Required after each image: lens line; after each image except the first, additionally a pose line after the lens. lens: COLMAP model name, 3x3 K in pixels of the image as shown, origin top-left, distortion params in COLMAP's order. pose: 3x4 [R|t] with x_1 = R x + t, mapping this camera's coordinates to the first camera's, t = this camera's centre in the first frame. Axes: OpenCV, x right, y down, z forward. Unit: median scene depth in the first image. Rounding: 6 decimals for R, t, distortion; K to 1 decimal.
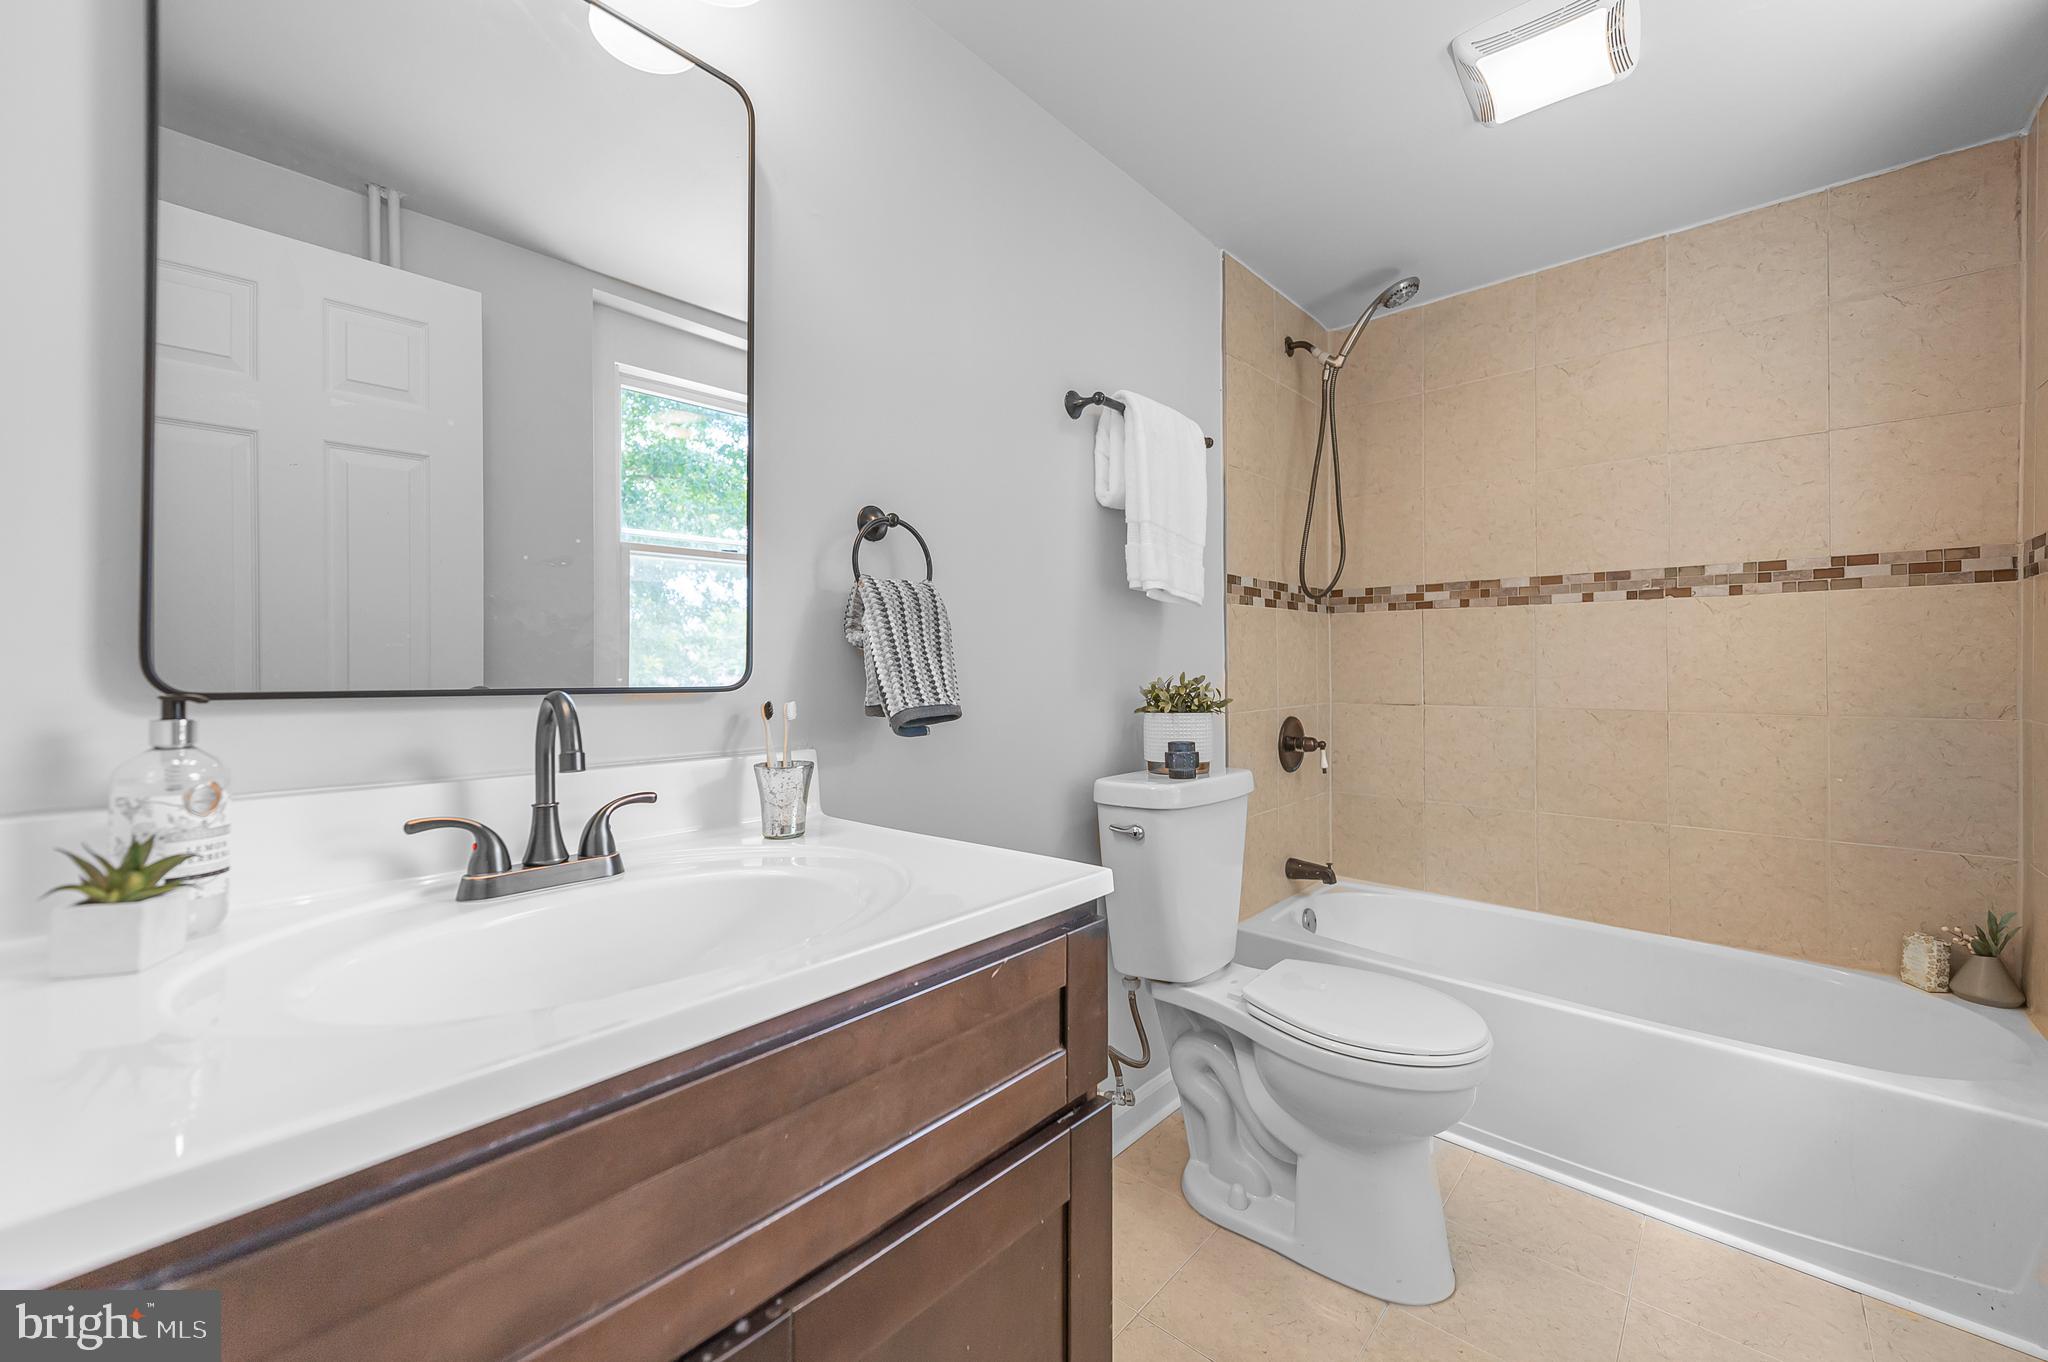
lens RADIAL K [[793.4, 0, 1063.5], [0, 793.4, 675.6], [0, 0, 1]] dist [0.011497, -0.004873]
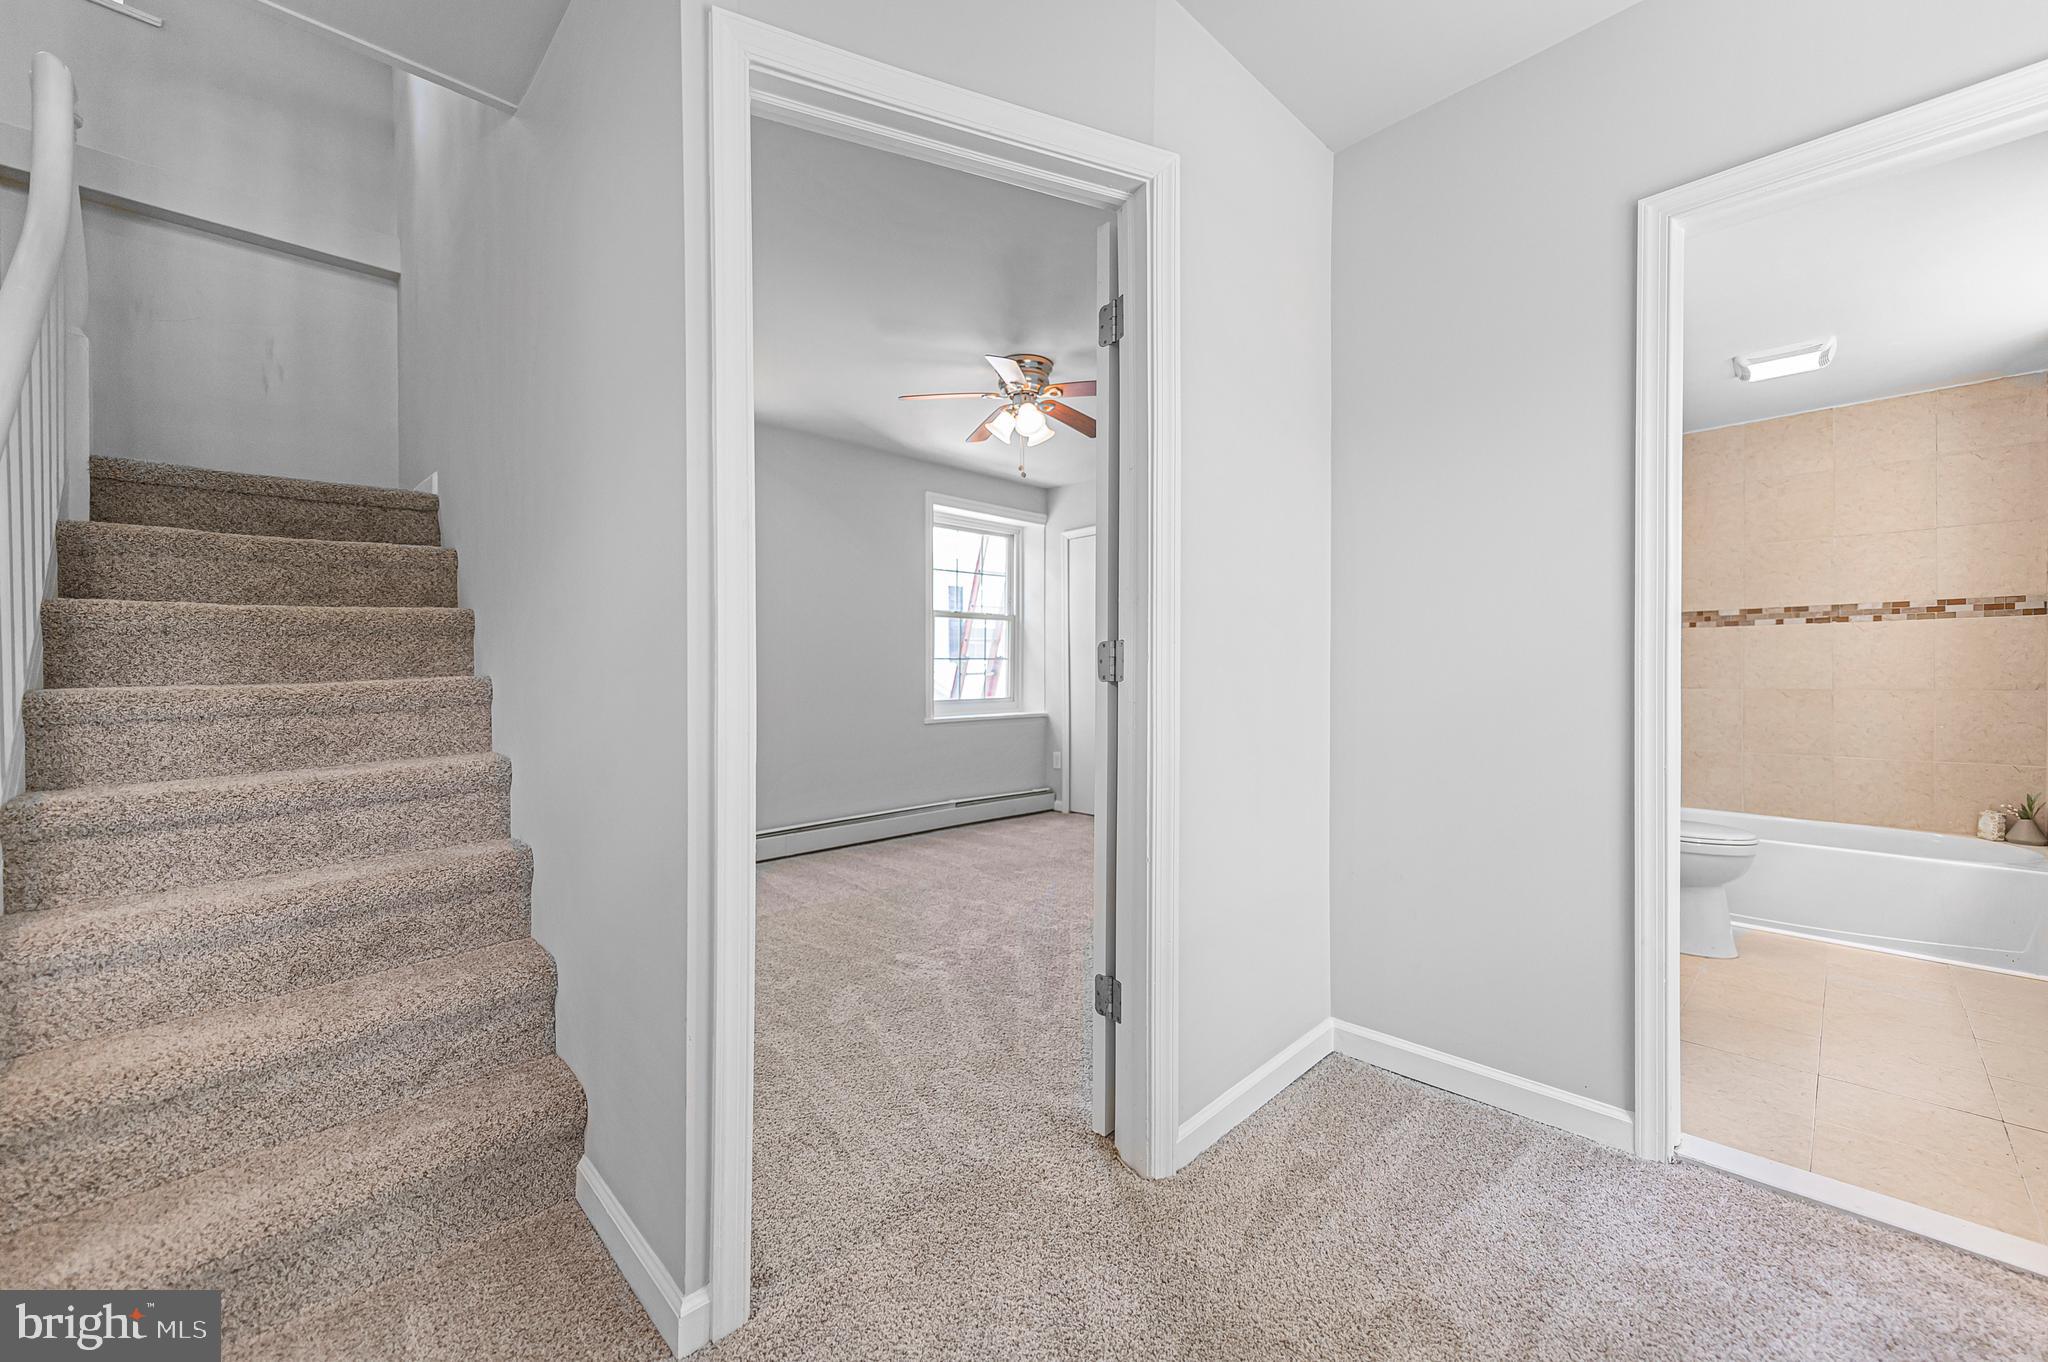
lens RADIAL K [[793.4, 0, 1044.7], [0, 793.4, 689.4], [0, 0, 1]] dist [0.011497, -0.004873]
pose [[0.996459, 0.001072, -0.084076, -0.827375], [-0.000505, 0.999977, 0.006762, 0.036571], [0.084082, -0.006695, 0.996436, -0.895577]]
